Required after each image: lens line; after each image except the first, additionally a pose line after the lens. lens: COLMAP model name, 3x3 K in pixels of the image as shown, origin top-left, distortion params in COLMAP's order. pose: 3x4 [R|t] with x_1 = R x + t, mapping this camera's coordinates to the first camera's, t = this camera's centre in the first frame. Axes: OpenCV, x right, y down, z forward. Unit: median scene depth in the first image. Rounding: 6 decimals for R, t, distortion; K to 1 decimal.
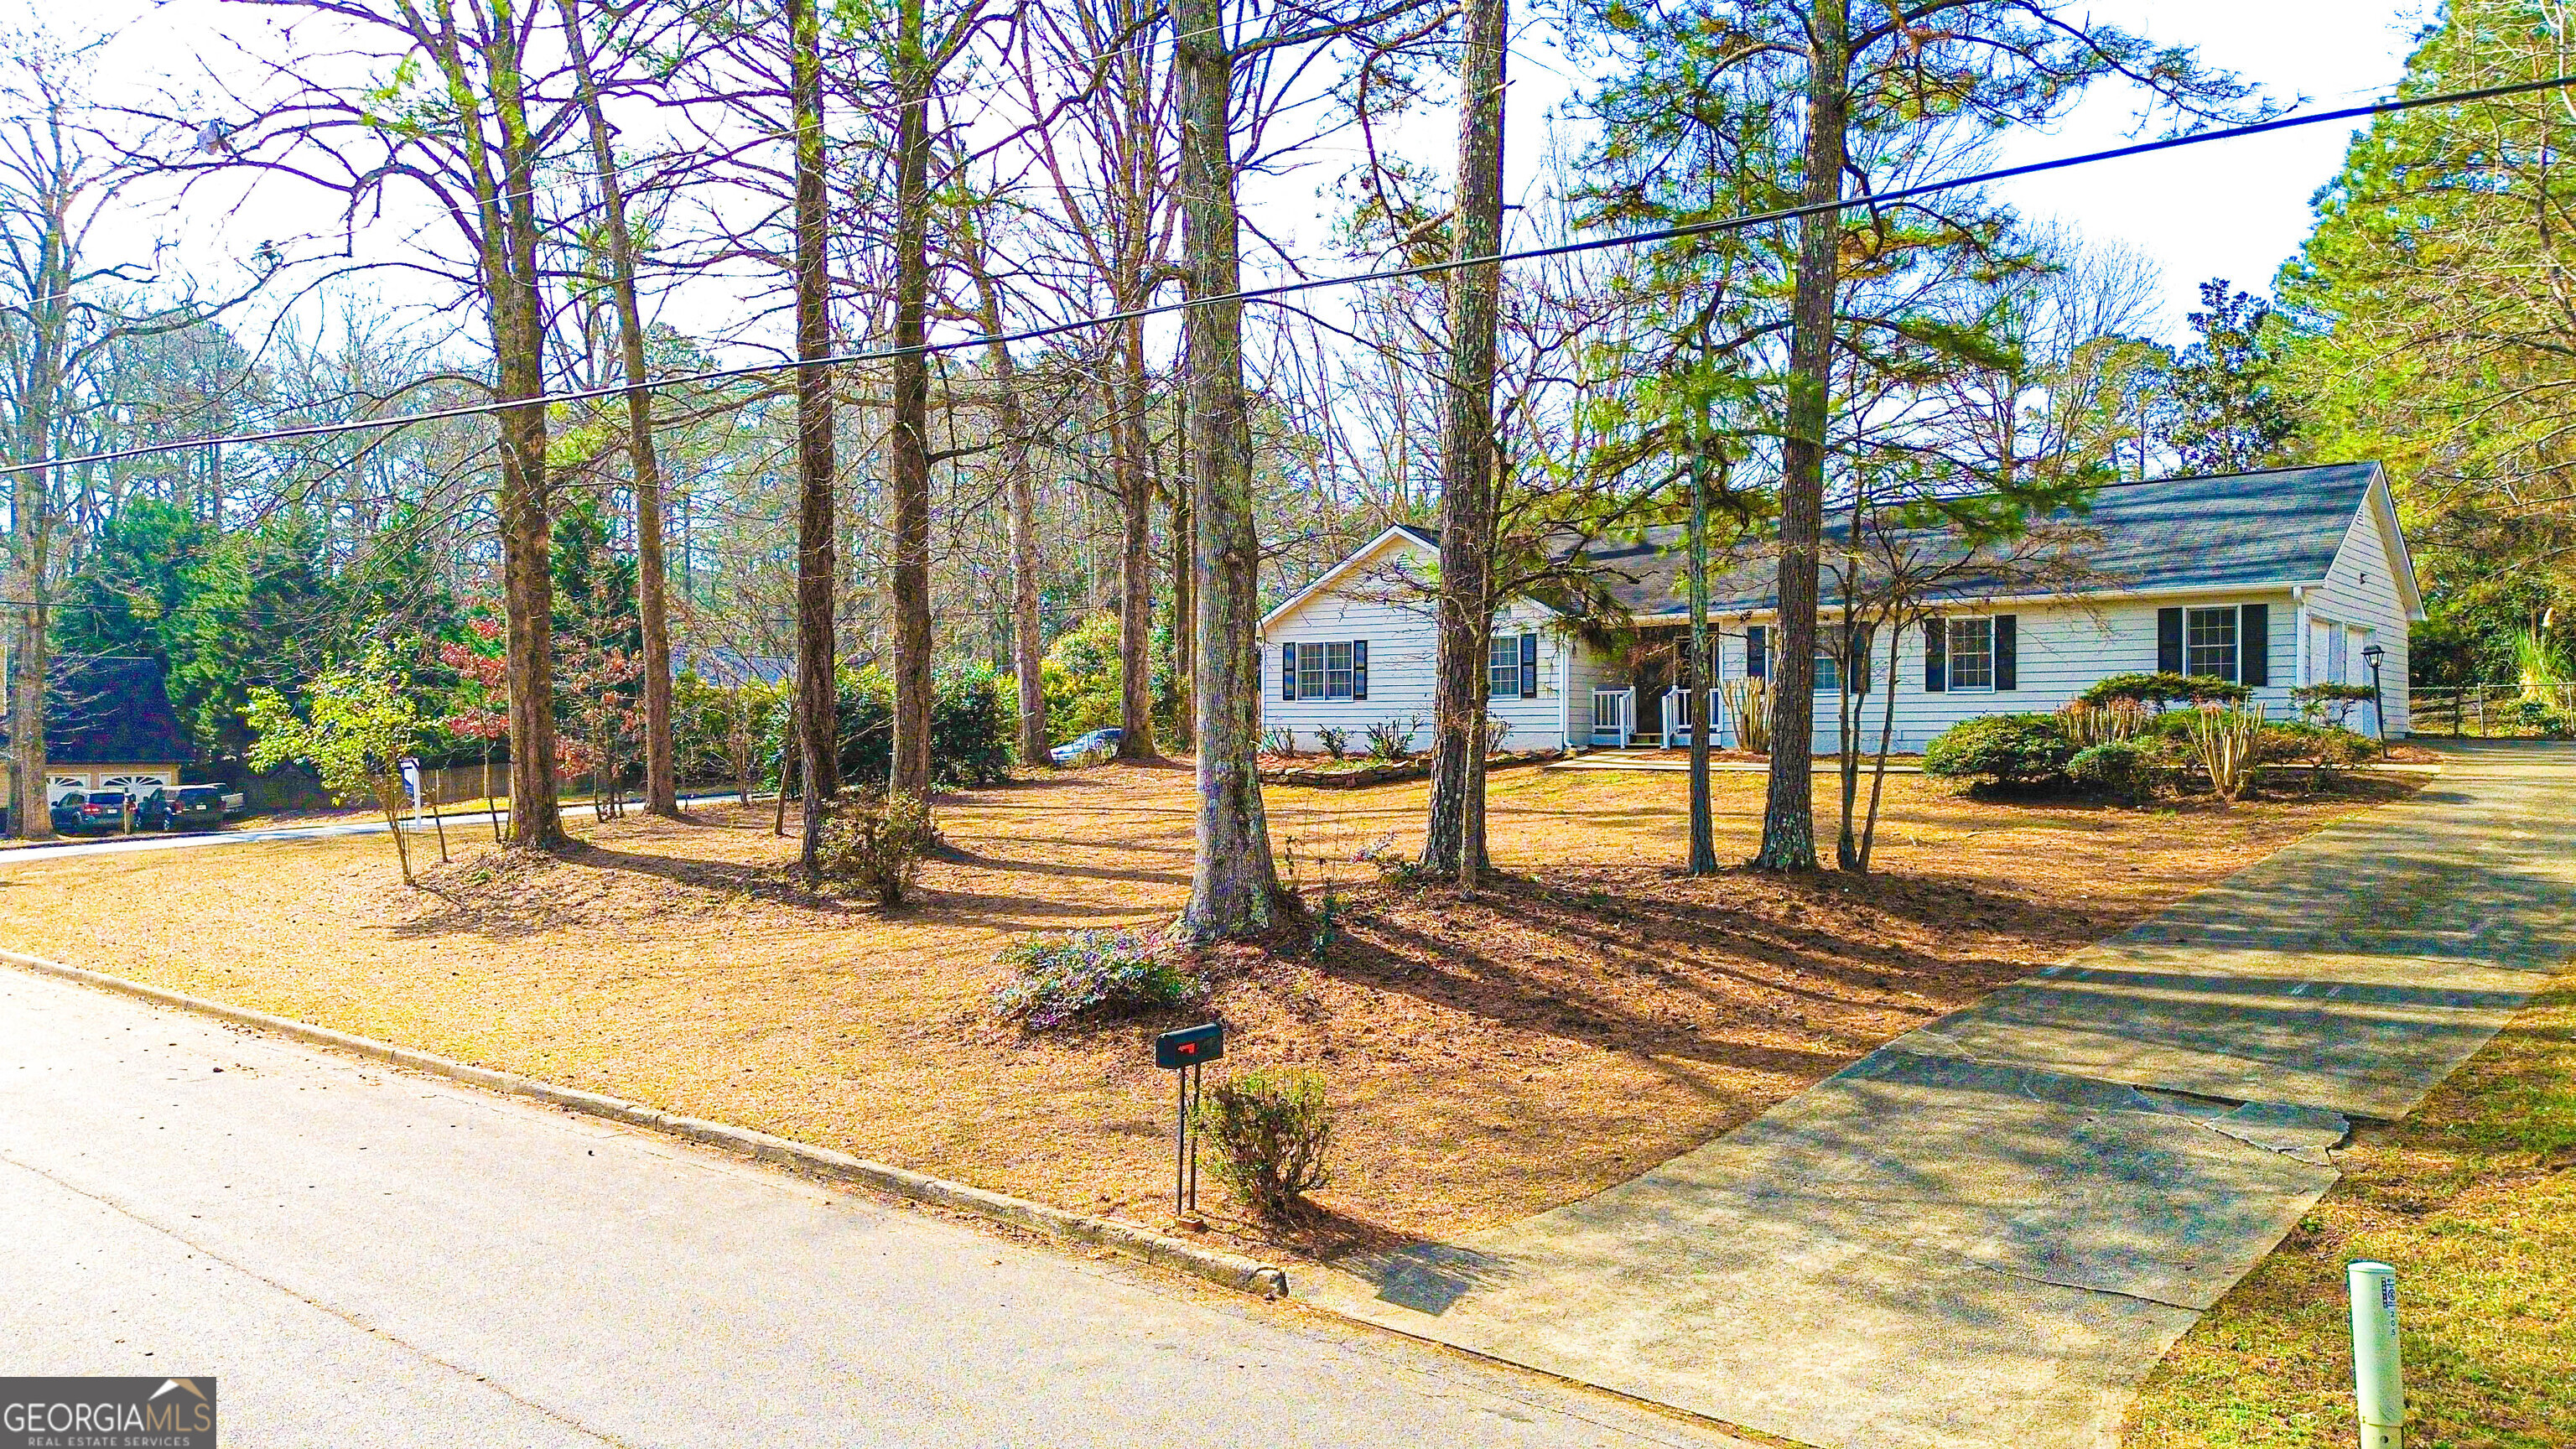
lens RADIAL K [[1814.9, 0, 1293.7], [0, 1814.9, 730.0], [0, 0, 1]] dist [0.070289, -0.070219]
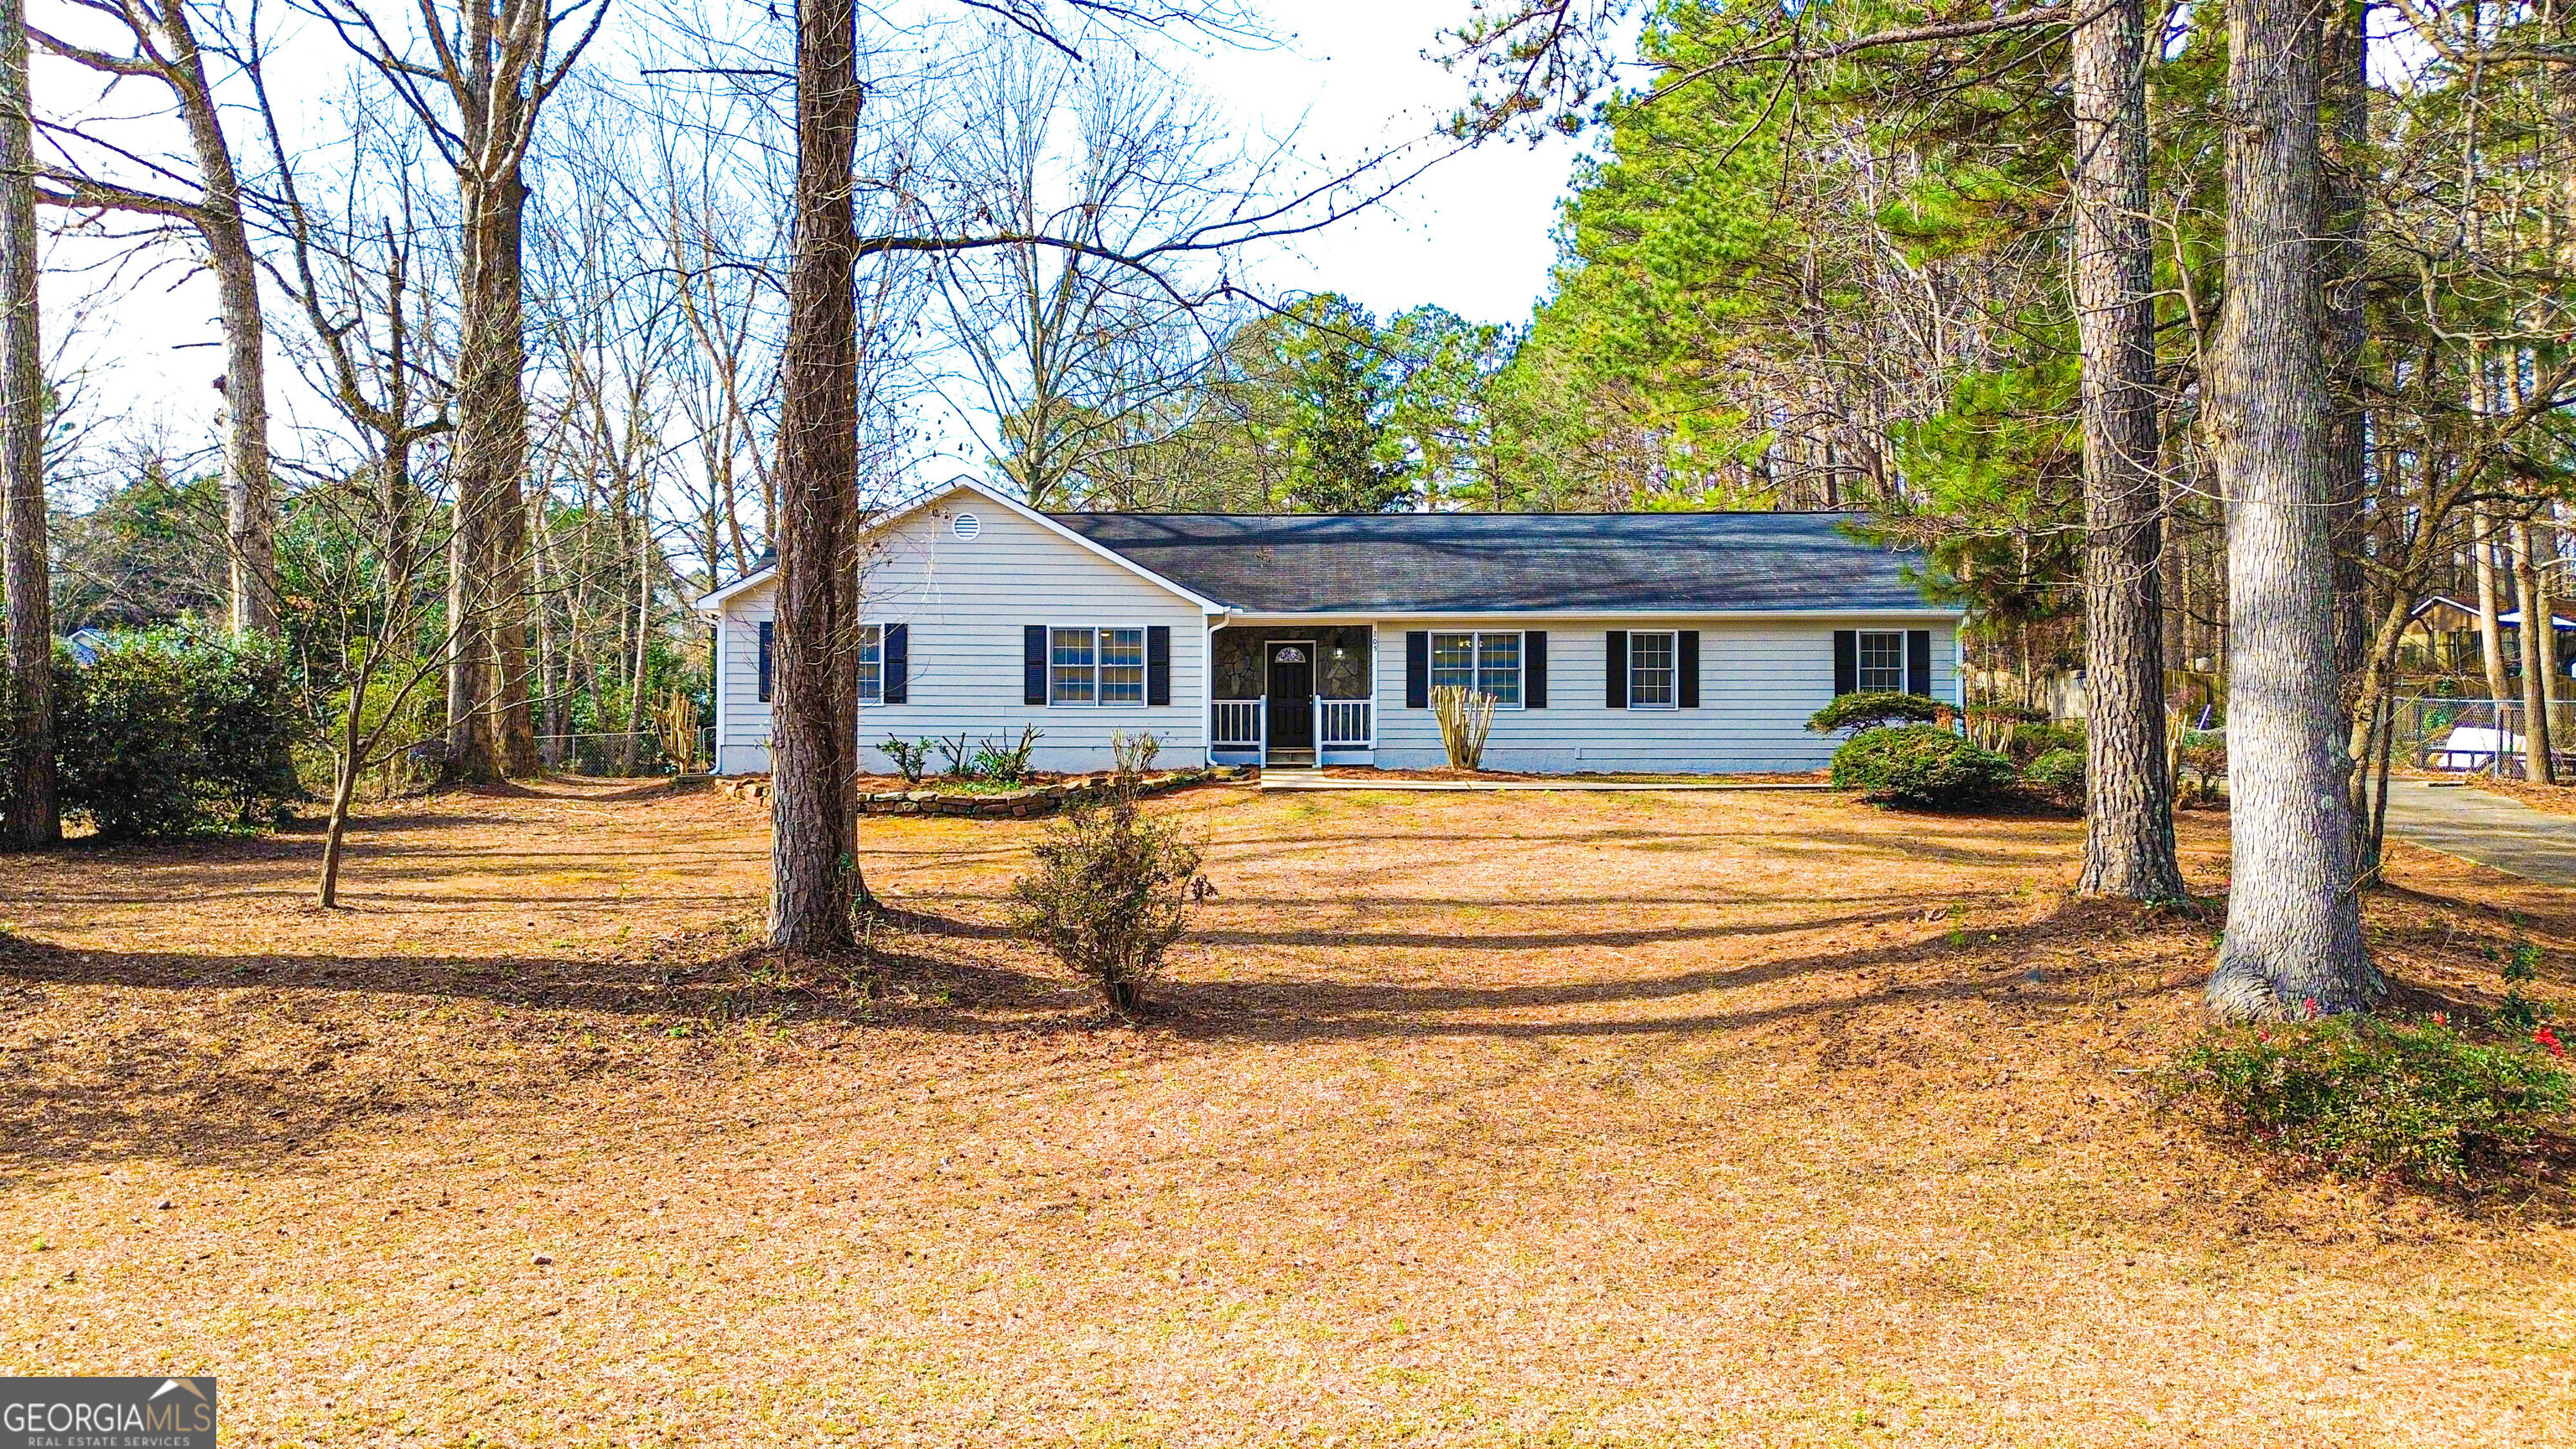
lens RADIAL K [[1814.9, 0, 1289.1], [0, 1814.9, 723.9], [0, 0, 1]] dist [0.070289, -0.070219]
pose [[0.819150, 0.012844, 0.573435, -0.332374], [-0.007633, 0.999905, -0.011491, -0.000505], [-0.573528, 0.005036, 0.819171, 0.323579]]
